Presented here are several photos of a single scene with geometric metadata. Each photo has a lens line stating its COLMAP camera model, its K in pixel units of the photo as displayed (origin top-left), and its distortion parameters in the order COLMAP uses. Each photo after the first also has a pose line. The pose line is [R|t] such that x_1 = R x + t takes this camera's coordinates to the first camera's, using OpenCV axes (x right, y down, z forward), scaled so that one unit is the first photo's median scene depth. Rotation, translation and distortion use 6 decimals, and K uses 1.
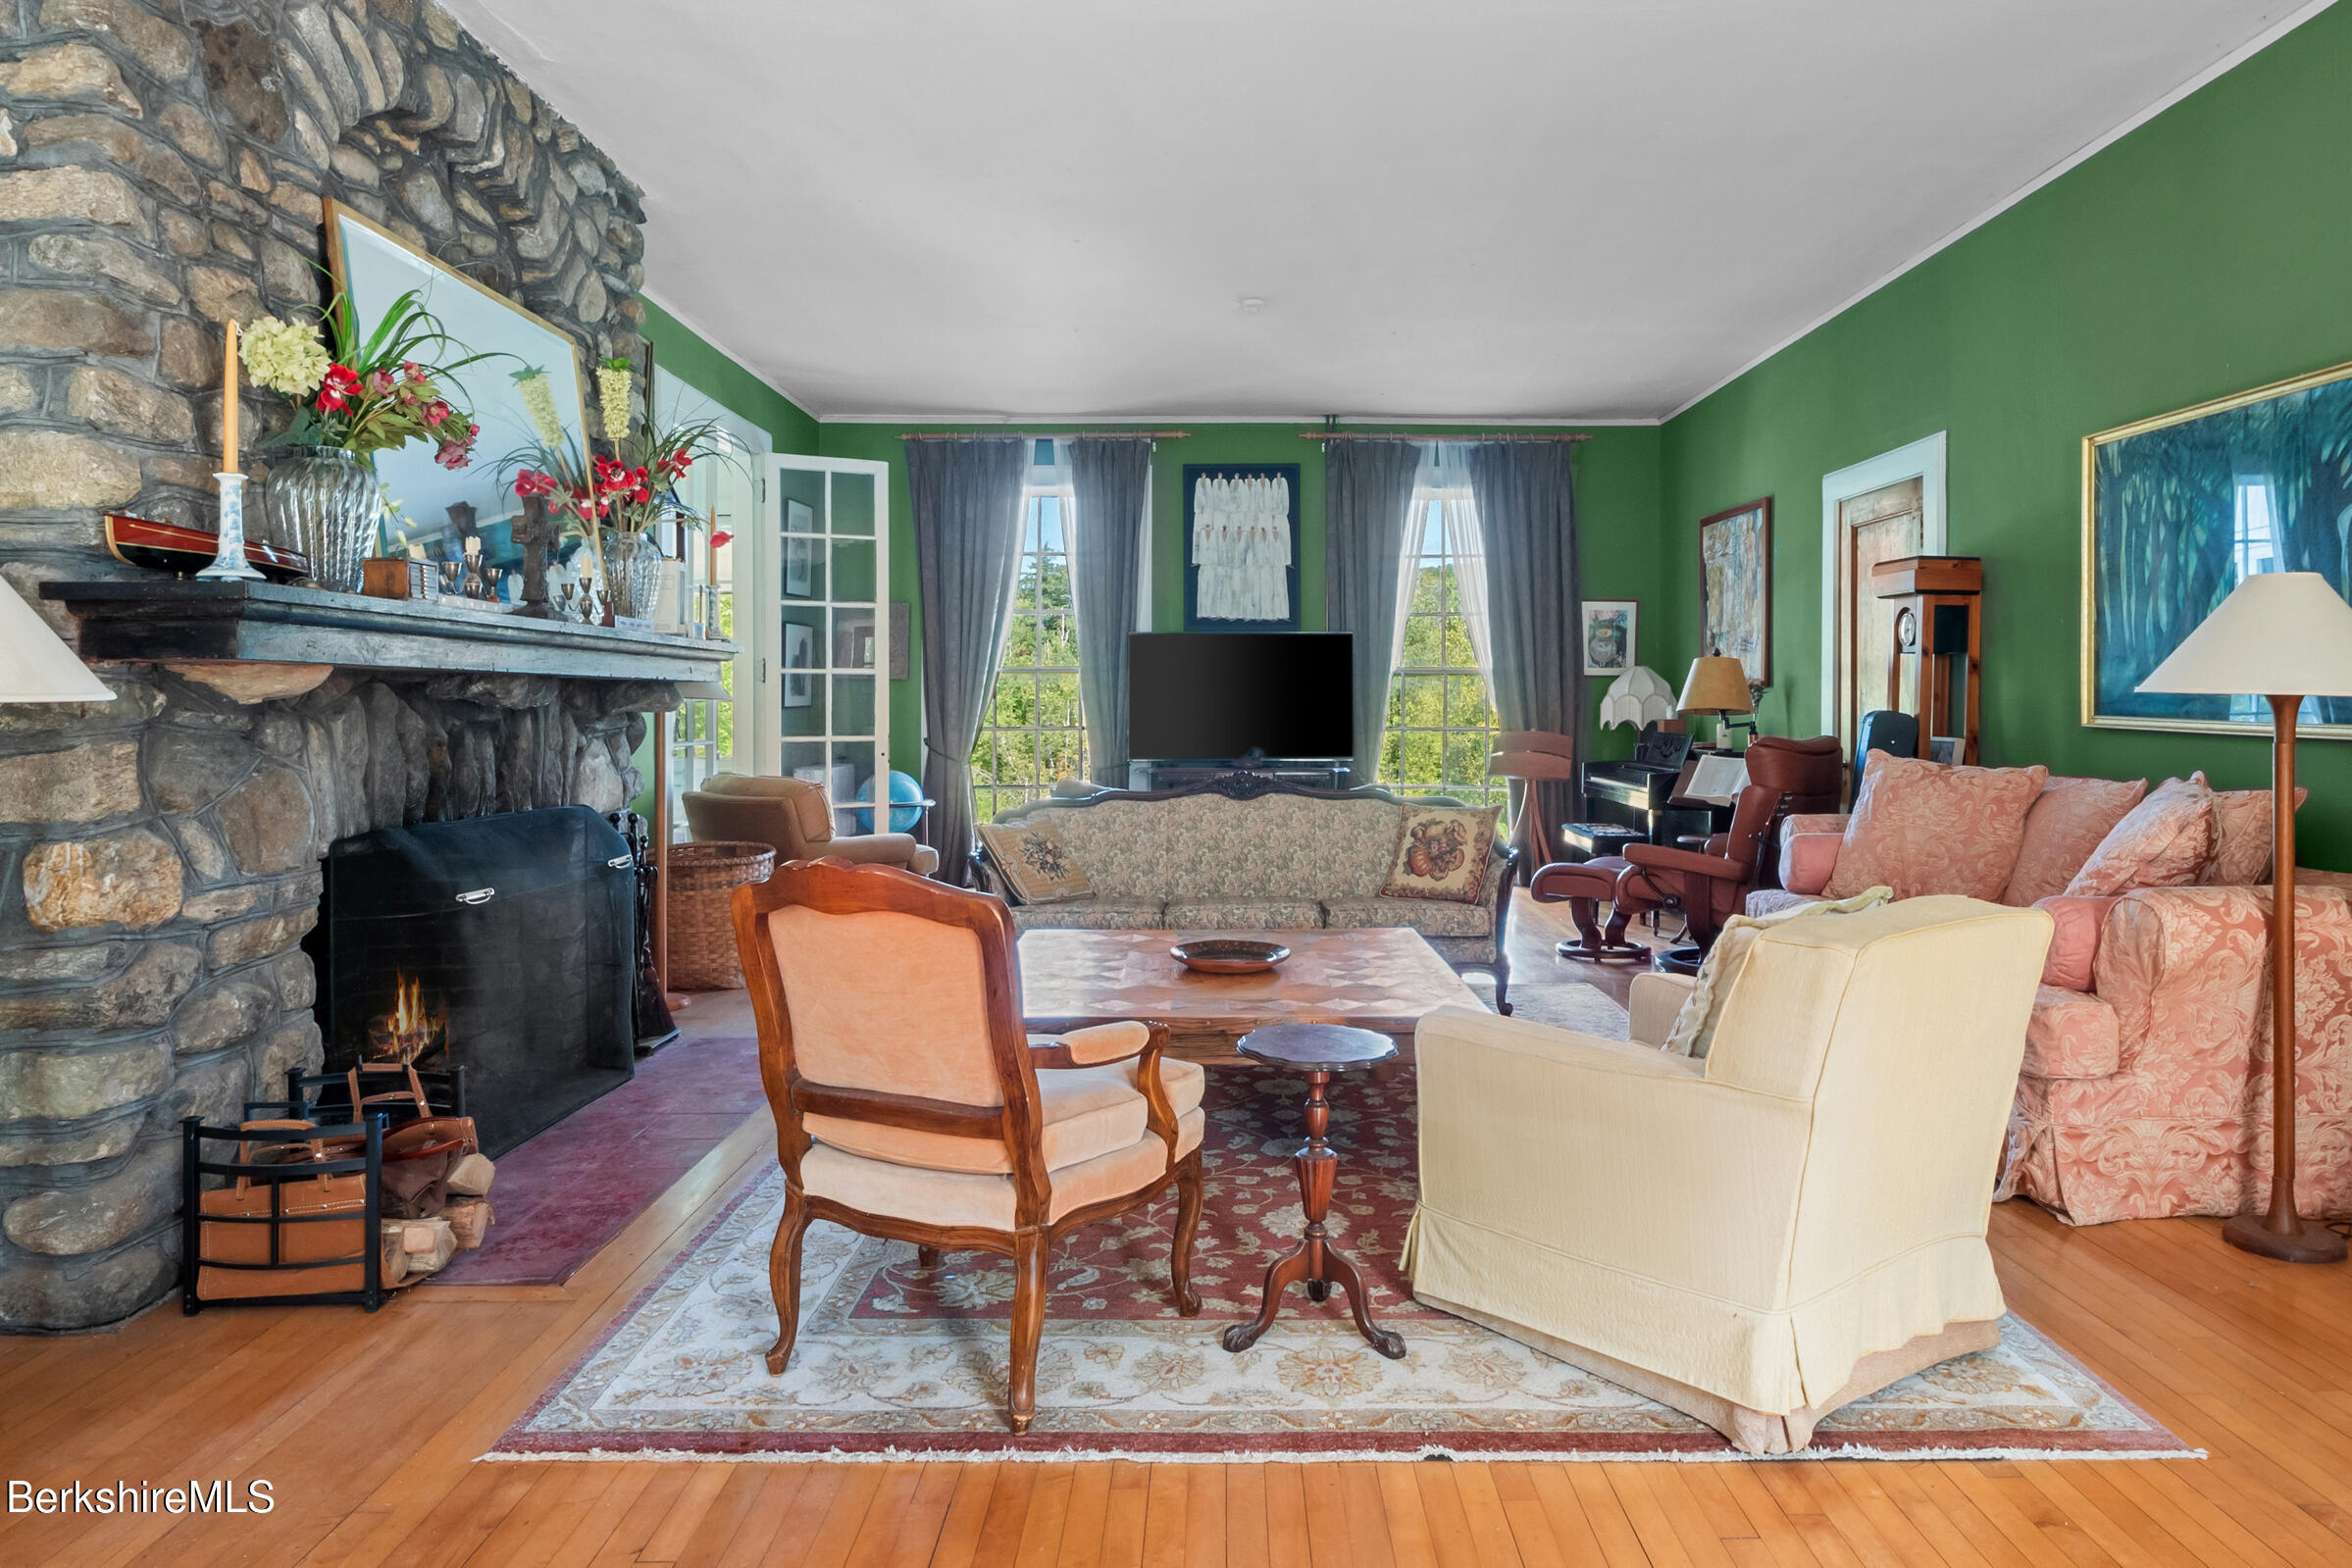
lens RADIAL K [[1571.5, 0, 1176.0], [0, 1571.5, 784.0], [0, 0, 1]] dist [-0.000162, -0.000249]
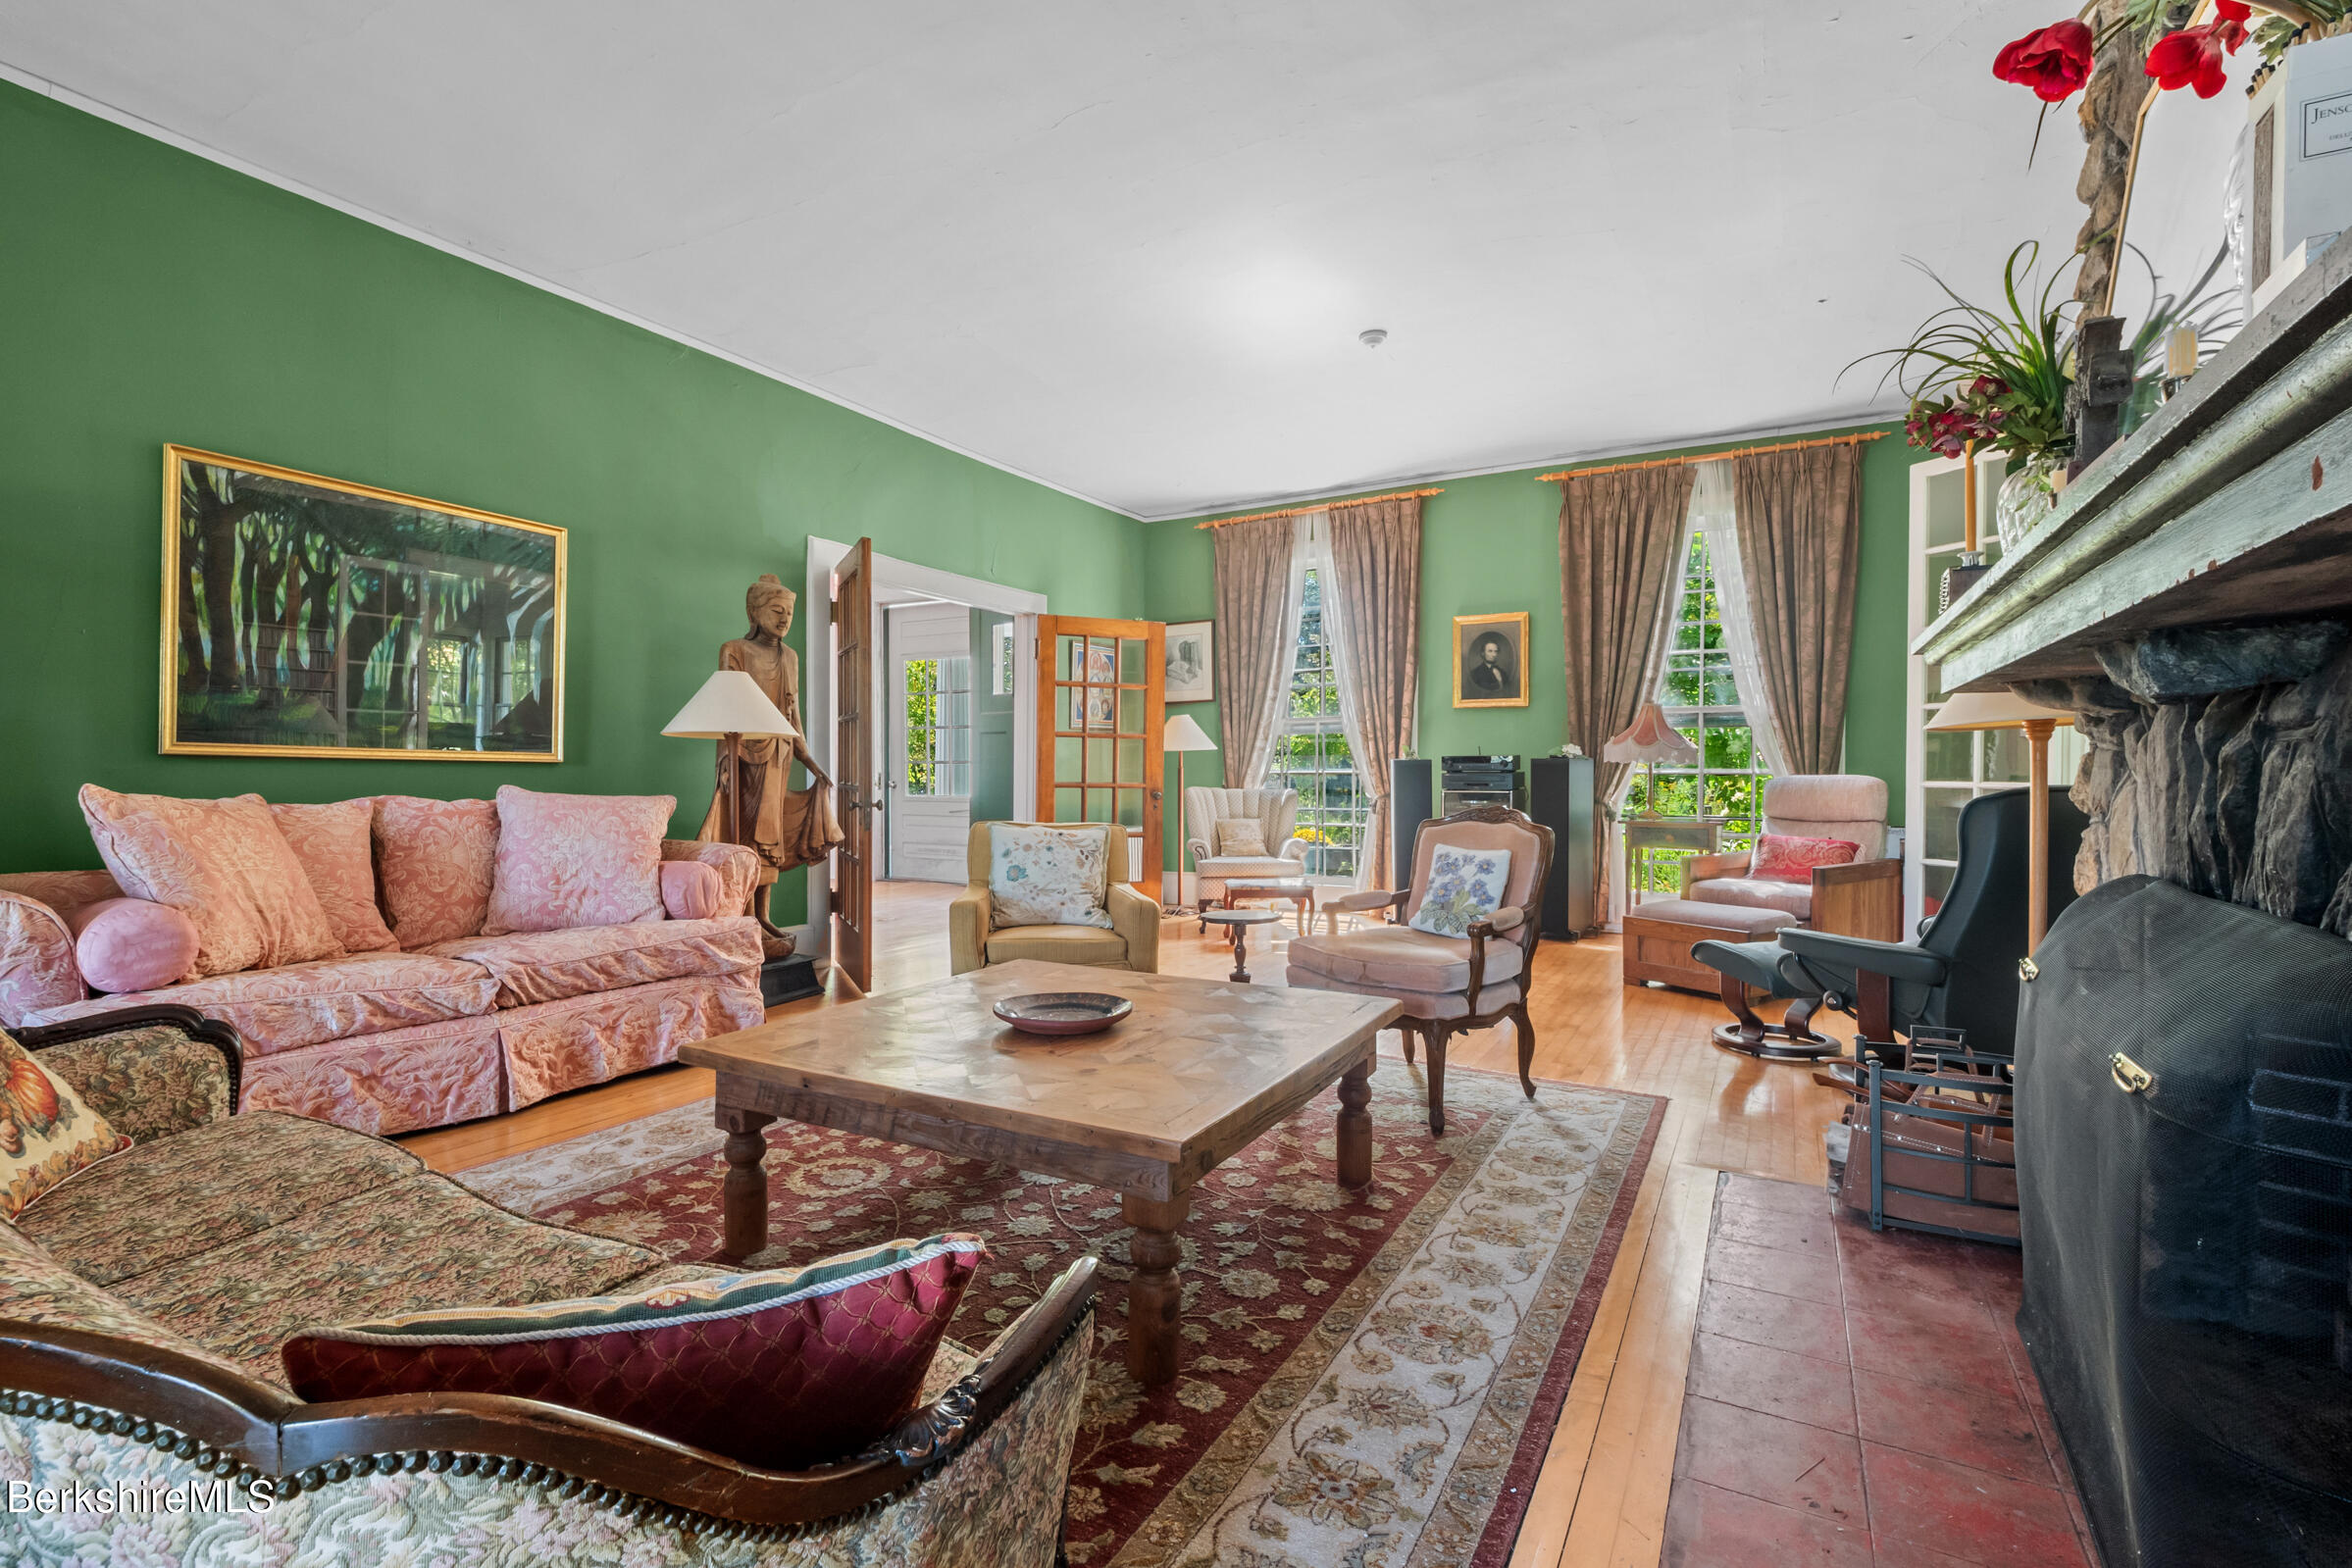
lens RADIAL K [[1088.8, 0, 1176.0], [0, 1088.8, 784.0], [0, 0, 1]] dist [0.000068, -0.000063]
pose [[-0.882953, -0.008077, 0.469392, -0.299291], [0.021356, 0.998126, 0.057349, -0.047370], [-0.468975, 0.060661, -0.881126, 1.461410]]
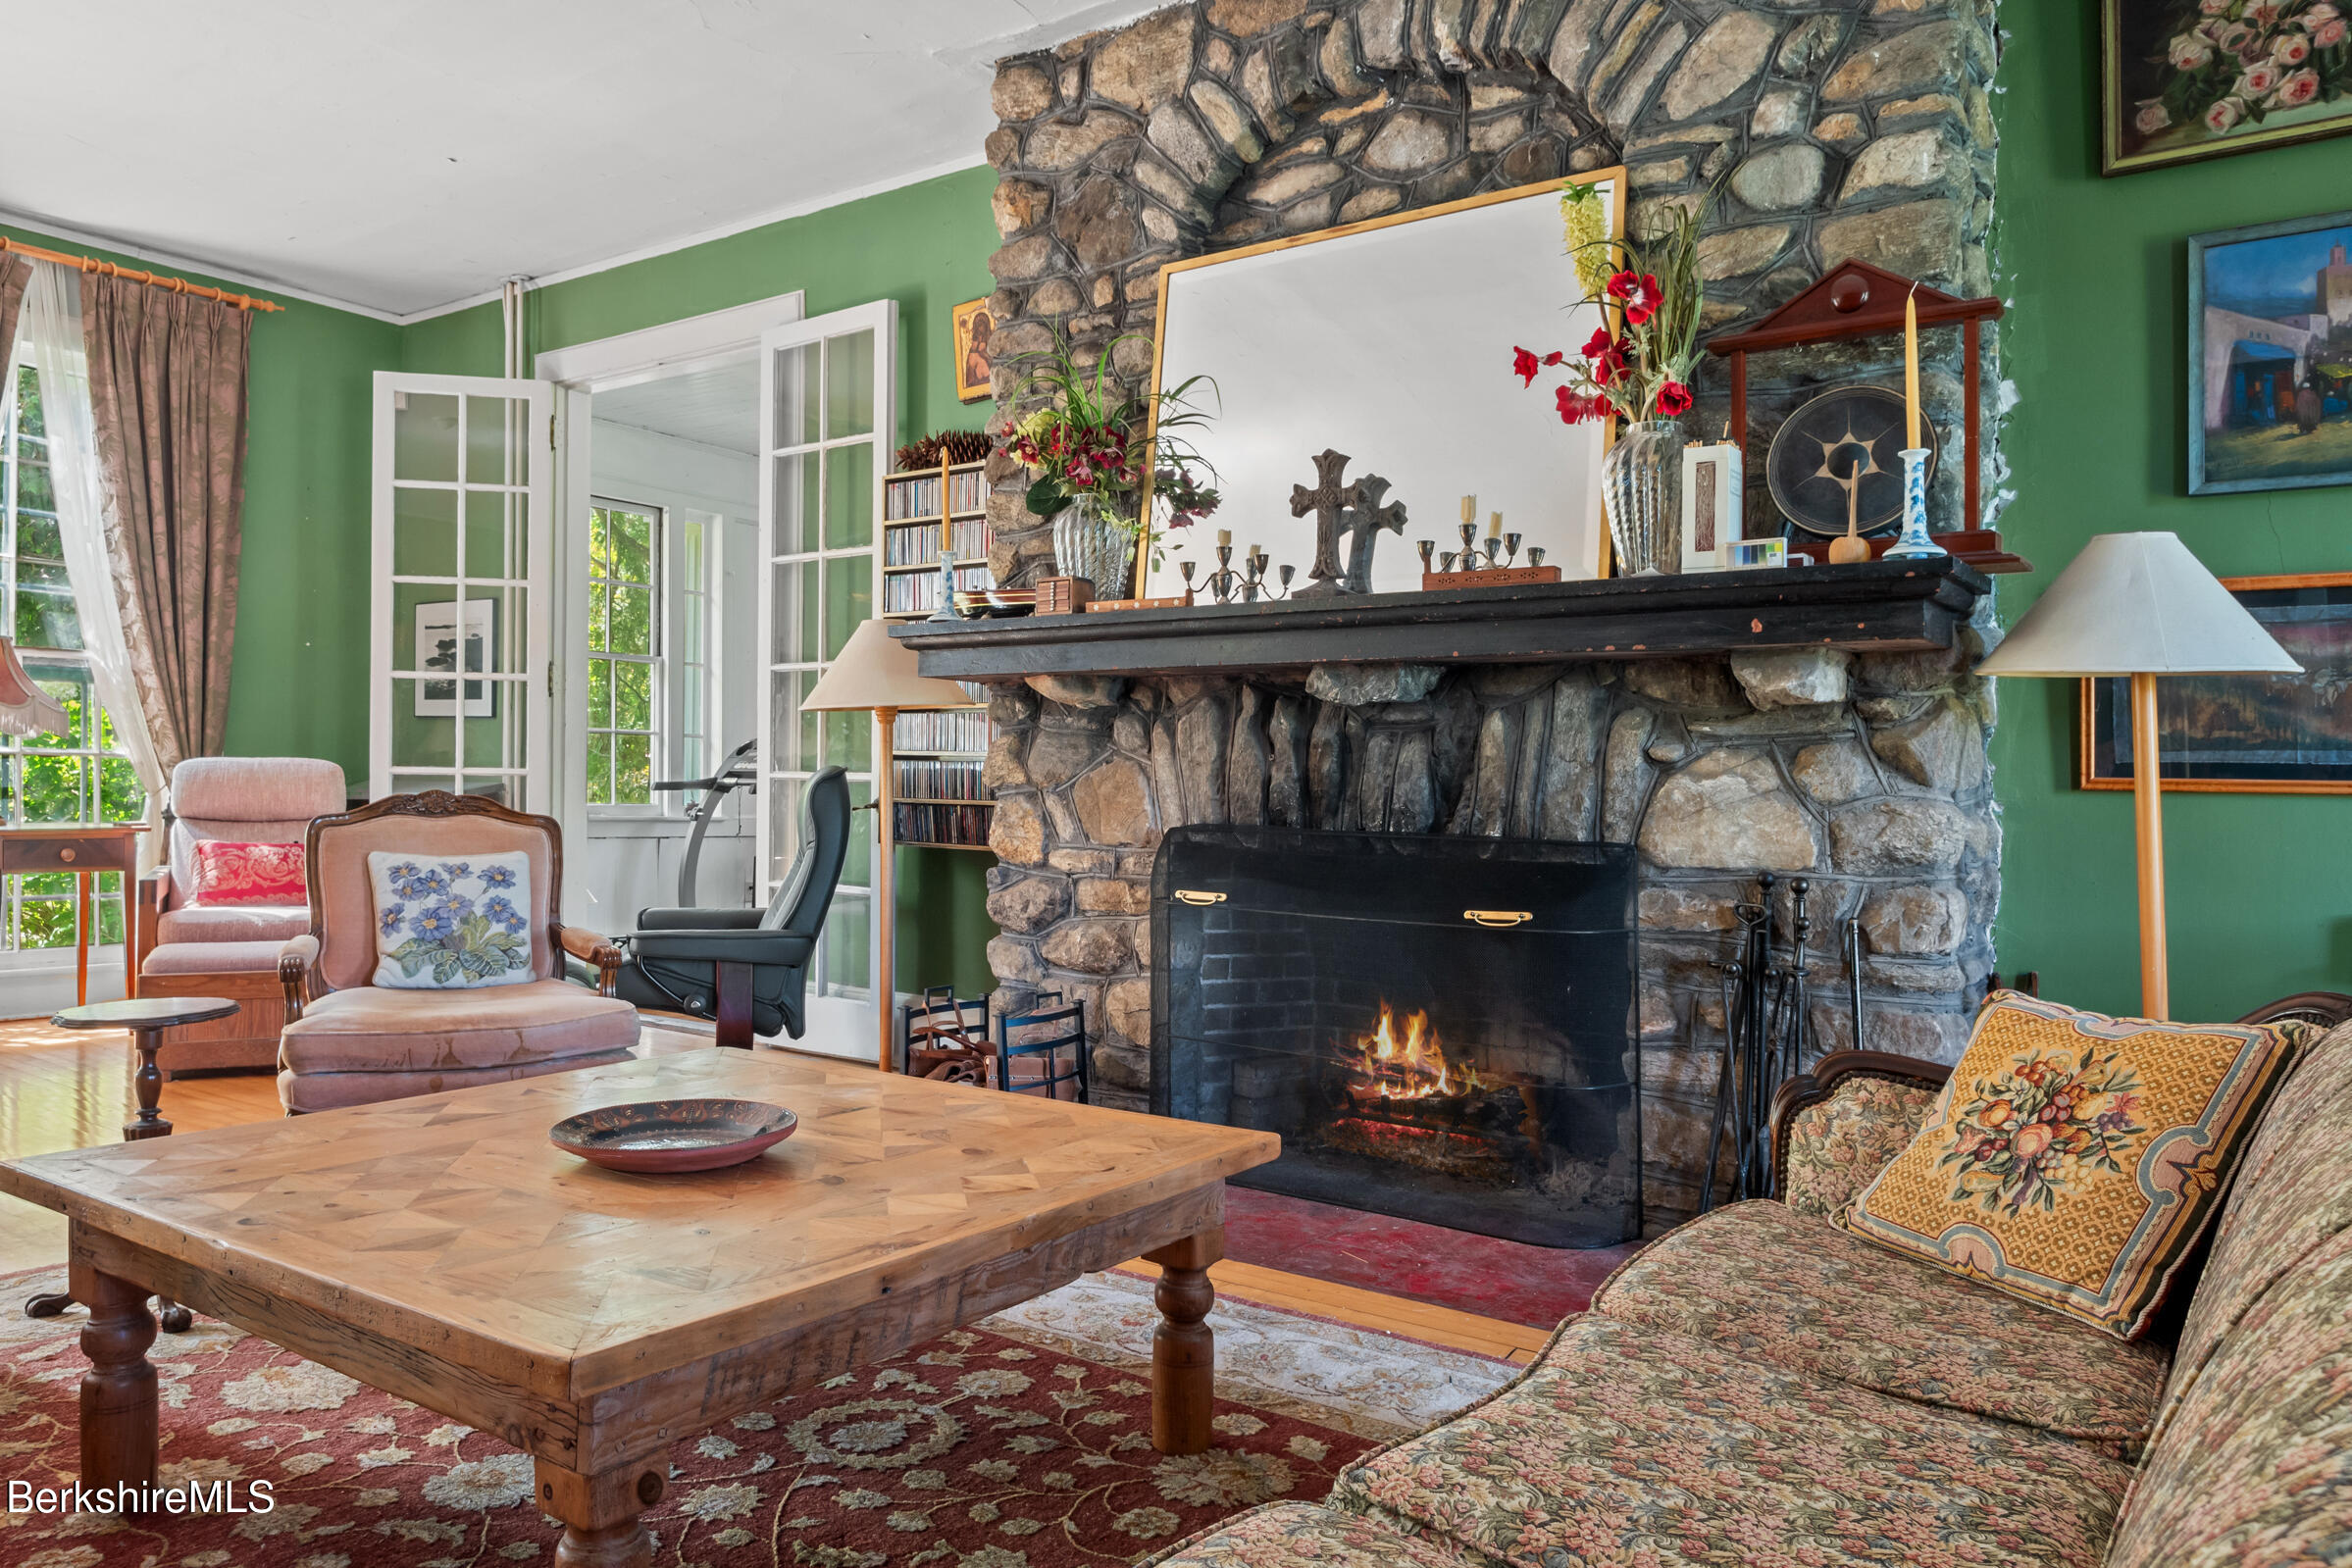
lens RADIAL K [[1571.5, 0, 1176.0], [0, 1571.5, 784.0], [0, 0, 1]] dist [-0.000162, -0.000249]
pose [[-0.569059, -0.005518, -0.822278, 0.332042], [-0.051629, 0.998244, 0.029031, -0.023788], [0.820674, 0.058974, -0.568345, 1.380932]]
